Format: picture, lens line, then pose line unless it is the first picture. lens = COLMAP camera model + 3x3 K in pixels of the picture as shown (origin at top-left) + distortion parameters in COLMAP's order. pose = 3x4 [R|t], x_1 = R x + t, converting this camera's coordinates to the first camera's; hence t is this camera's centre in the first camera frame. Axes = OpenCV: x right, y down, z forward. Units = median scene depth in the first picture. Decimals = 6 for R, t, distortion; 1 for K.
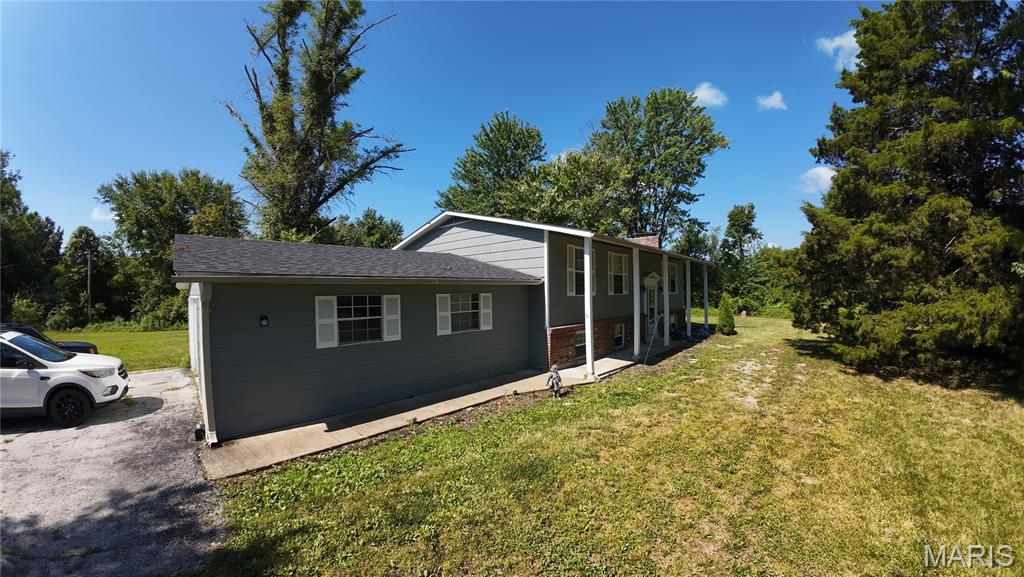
lens RADIAL K [[355.9, 0, 515.3], [0, 355.9, 288.4], [0, 0, 1]] dist [-0.106339, 0.008392]
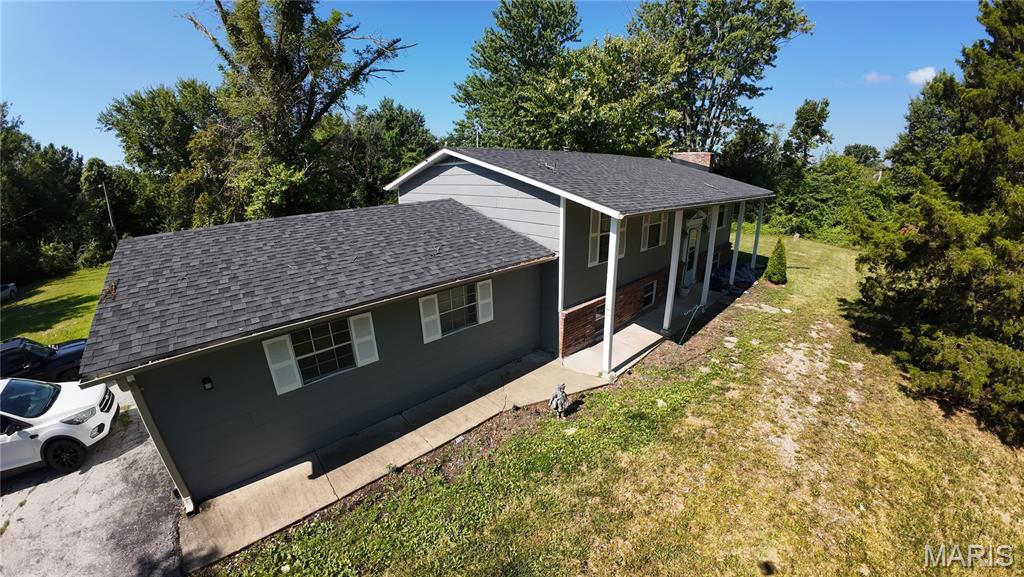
lens RADIAL K [[355.9, 0, 515.3], [0, 355.9, 288.4], [0, 0, 1]] dist [-0.106339, 0.008392]
pose [[0.995558, 0.022045, -0.091538, 0.028447], [0.008003, 0.948873, 0.315557, -0.100853], [0.093814, -0.314888, 0.944481, 0.097437]]
